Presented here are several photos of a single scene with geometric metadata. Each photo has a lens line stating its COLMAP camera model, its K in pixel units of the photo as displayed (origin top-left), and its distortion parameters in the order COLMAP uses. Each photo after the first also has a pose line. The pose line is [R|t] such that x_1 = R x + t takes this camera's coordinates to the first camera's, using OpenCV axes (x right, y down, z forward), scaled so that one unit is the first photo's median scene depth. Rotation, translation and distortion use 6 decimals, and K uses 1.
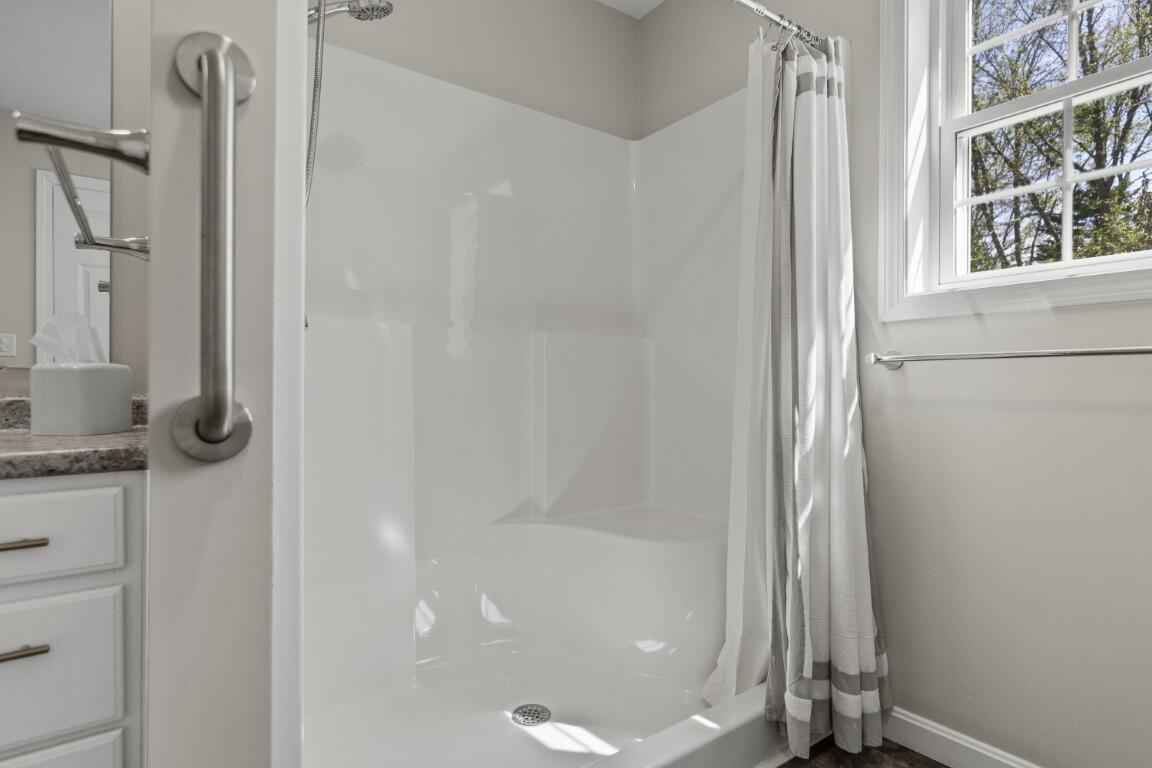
lens RADIAL K [[586.4, 0, 575.7], [0, 586.4, 390.0], [0, 0, 1]] dist [-0.000441, -0.000403]
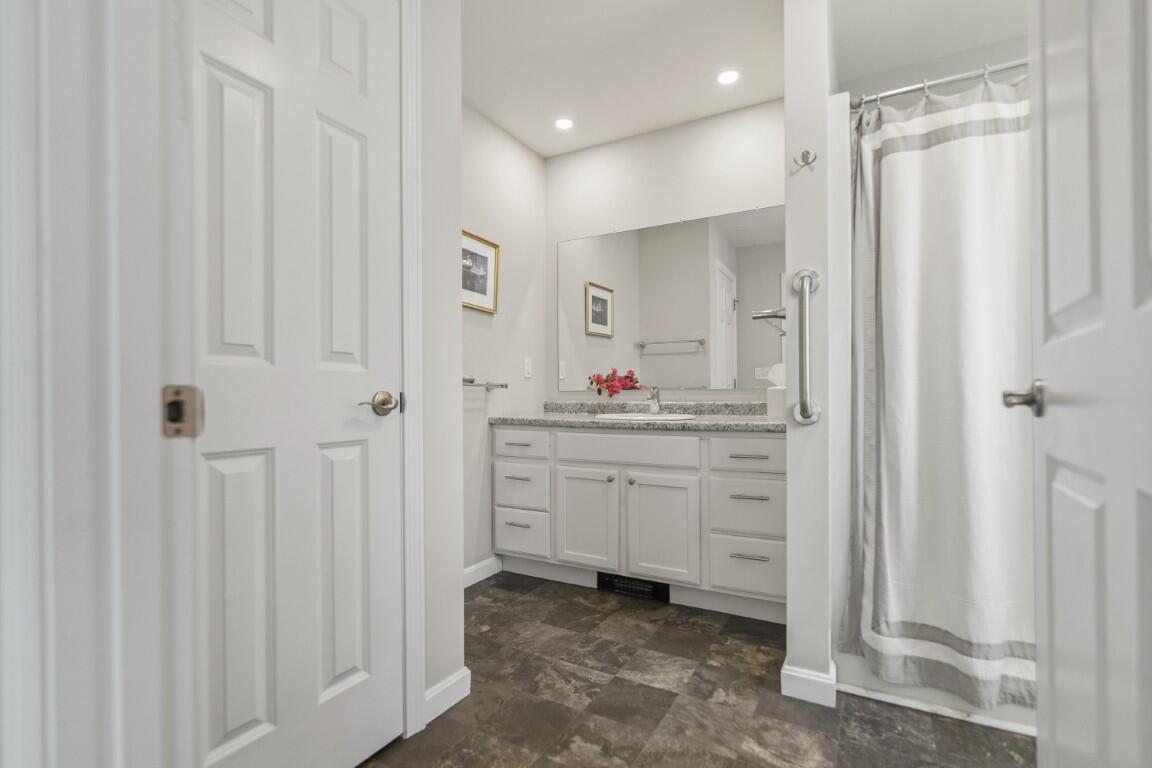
lens RADIAL K [[546.5, 0, 573.3], [0, 546.5, 391.4], [0, 0, 1]] dist [-0.003585, -0.000289]
pose [[0.415500, -0.013202, -0.909497, 1.231633], [0.000765, 0.999899, -0.014165, 0.000639], [0.909593, 0.005190, 0.415468, -1.032542]]
